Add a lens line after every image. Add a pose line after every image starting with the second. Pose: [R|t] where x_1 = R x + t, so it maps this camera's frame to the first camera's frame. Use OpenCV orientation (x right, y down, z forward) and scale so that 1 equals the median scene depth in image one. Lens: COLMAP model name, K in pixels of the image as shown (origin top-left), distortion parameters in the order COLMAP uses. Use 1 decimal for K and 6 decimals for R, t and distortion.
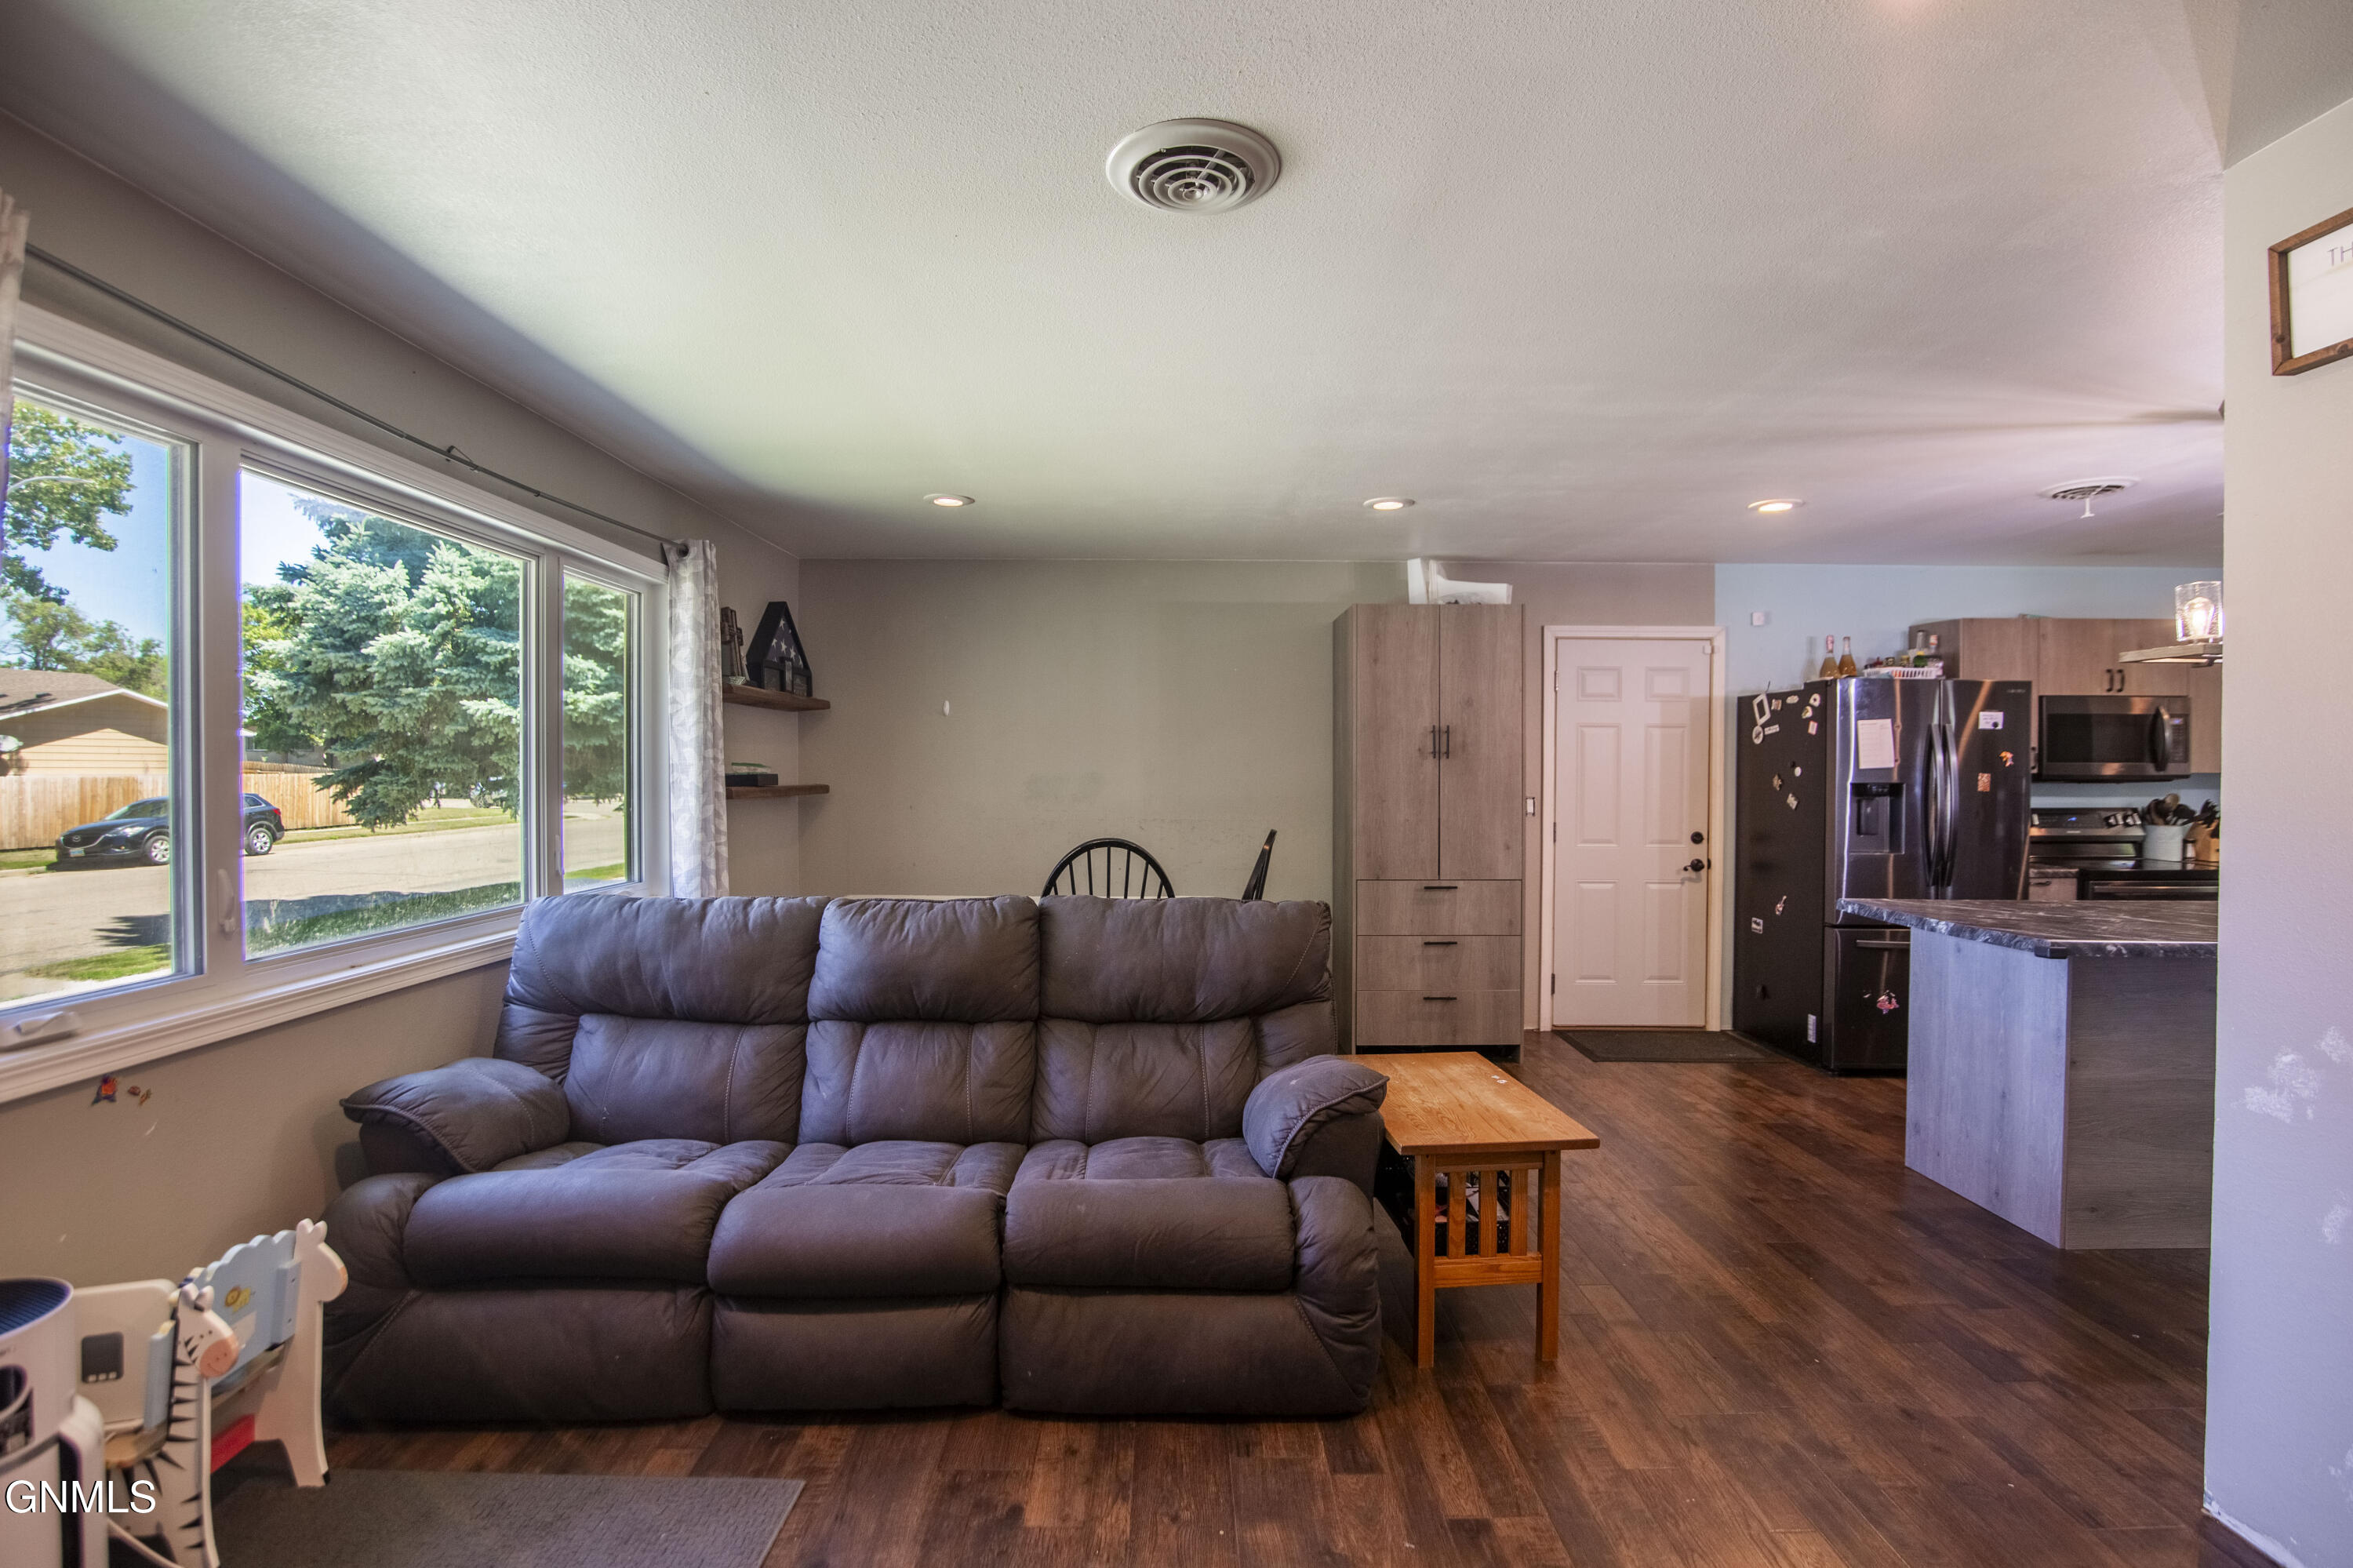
lens RADIAL K [[1073.8, 0, 1176.5], [0, 1073.8, 784.0], [0, 0, 1]] dist [-0.000063, -0.000020]
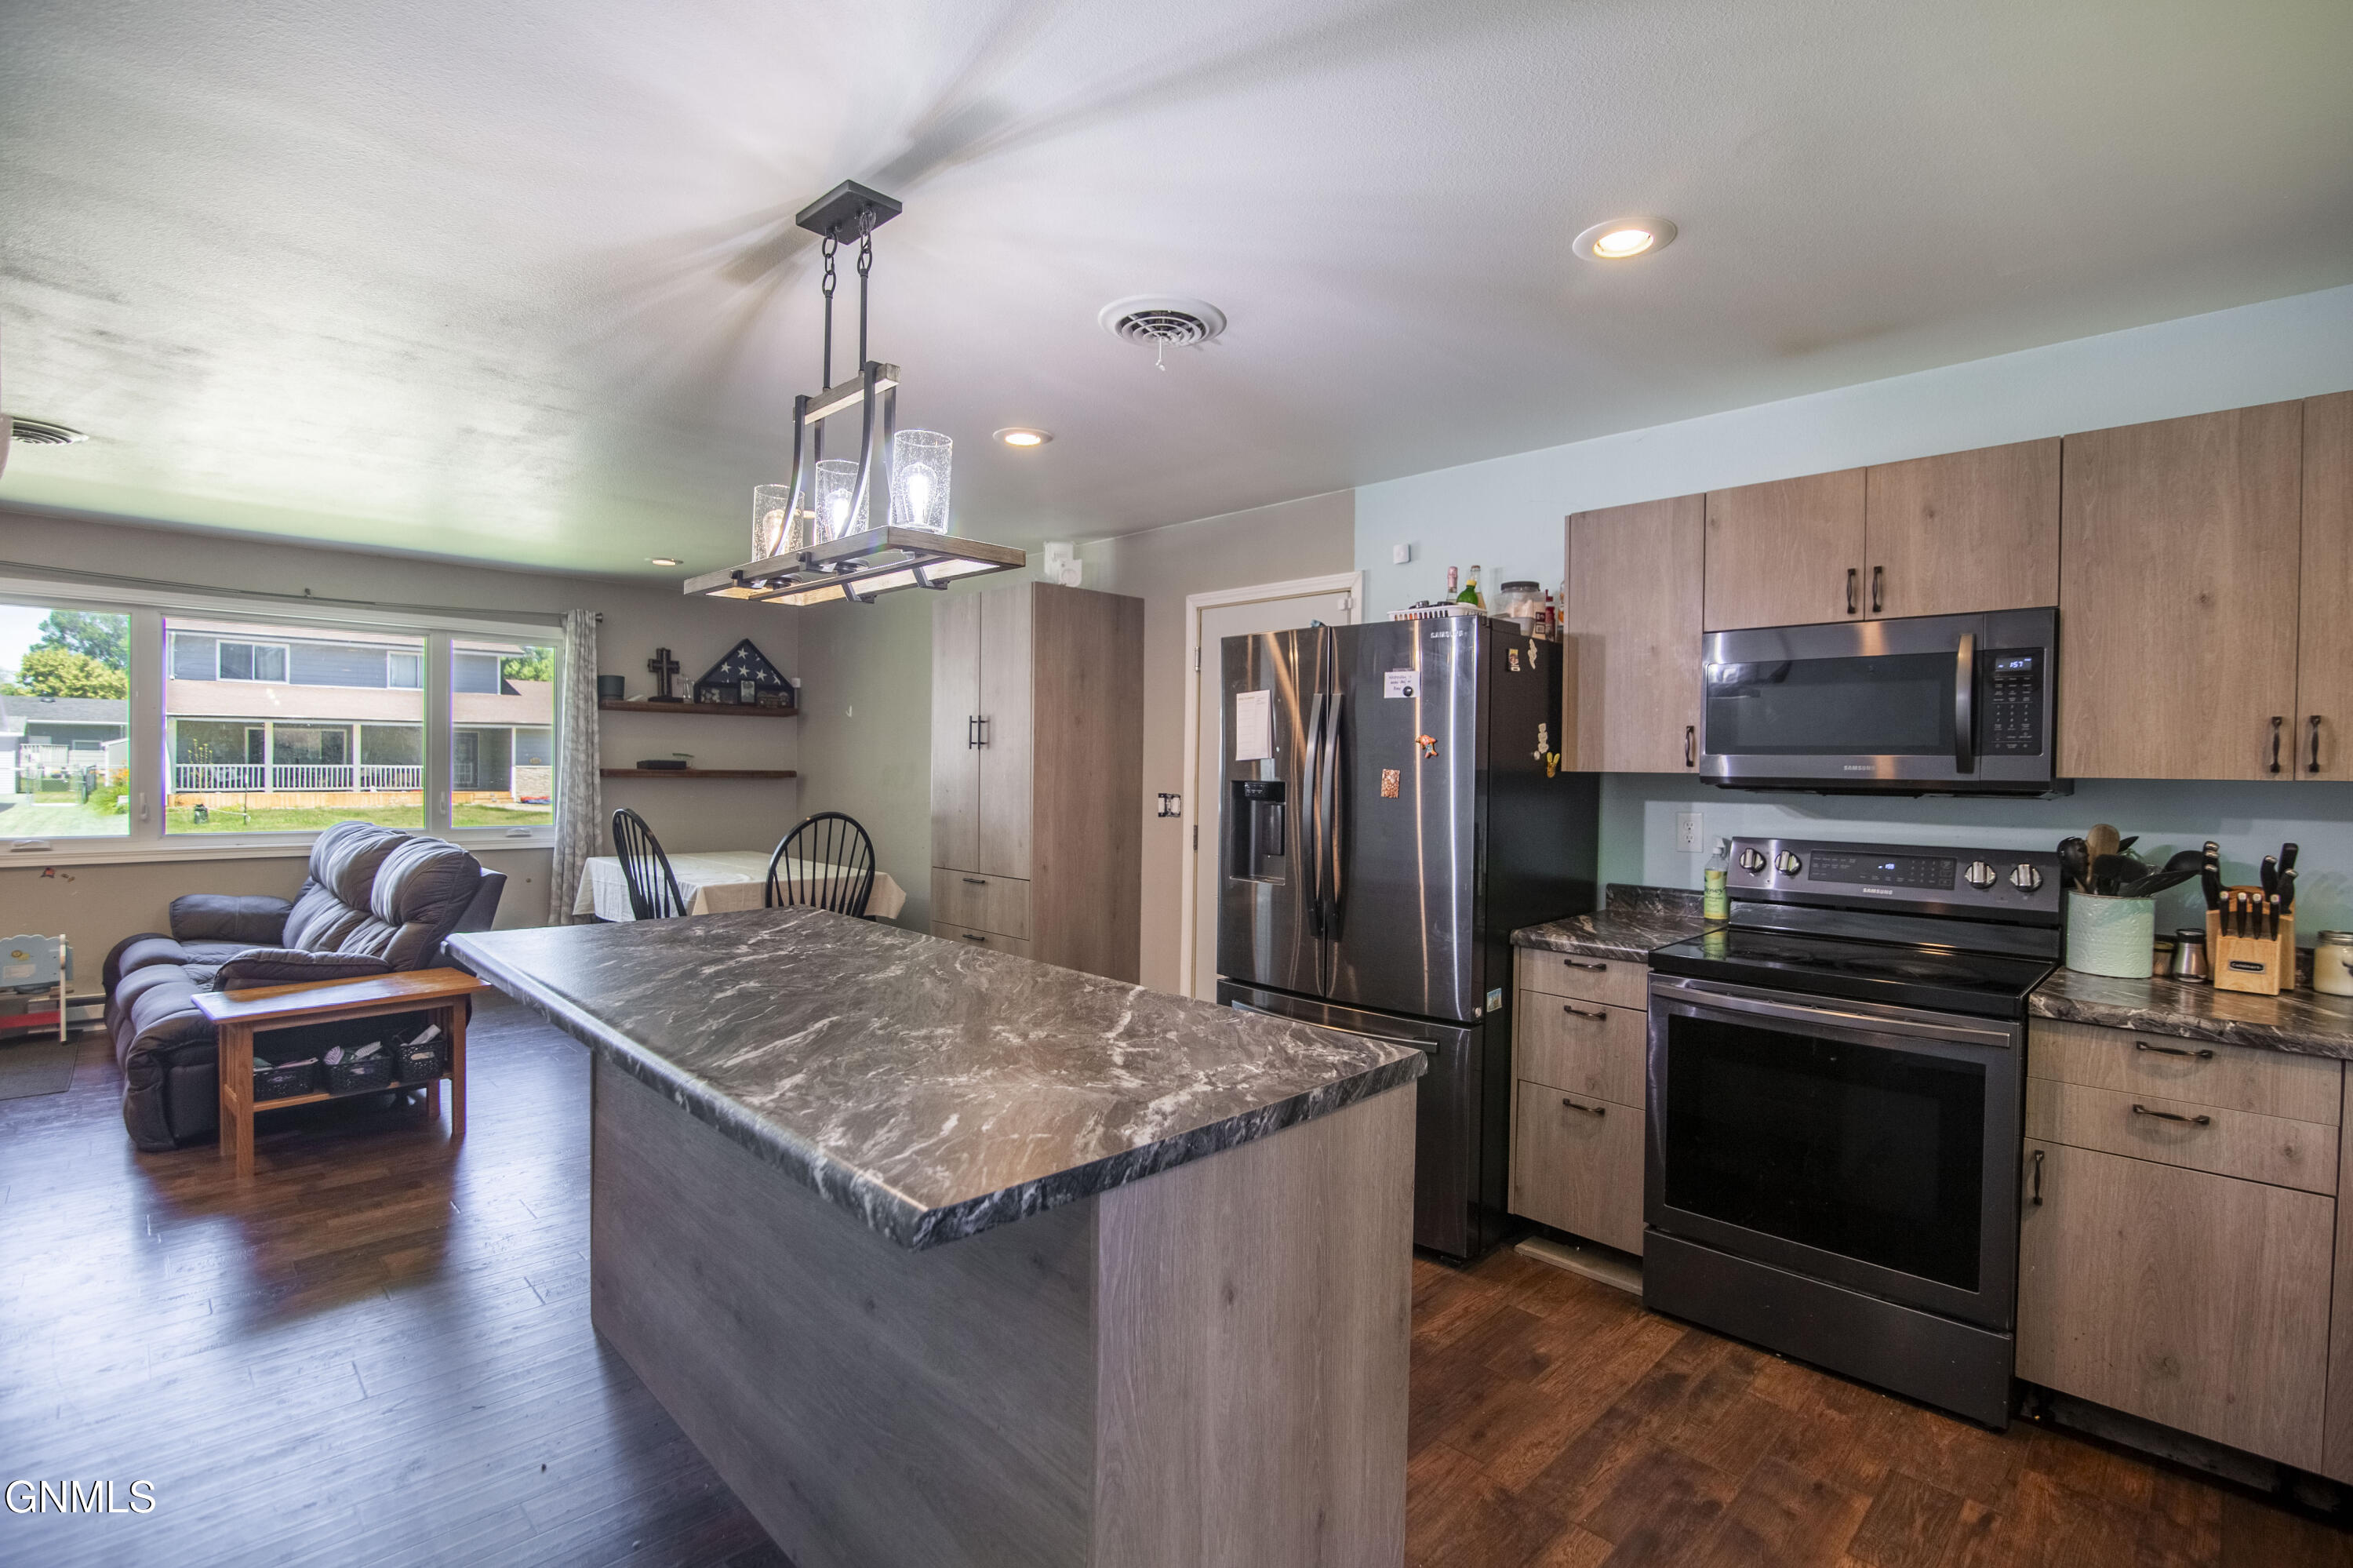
lens RADIAL K [[1073.8, 0, 1176.5], [0, 1073.8, 784.0], [0, 0, 1]] dist [-0.000063, -0.000020]
pose [[0.693281, 0.020417, -0.720378, 1.073700], [-0.021632, 0.999738, 0.007517, -0.003429], [0.720343, 0.010371, 0.693541, 0.448916]]
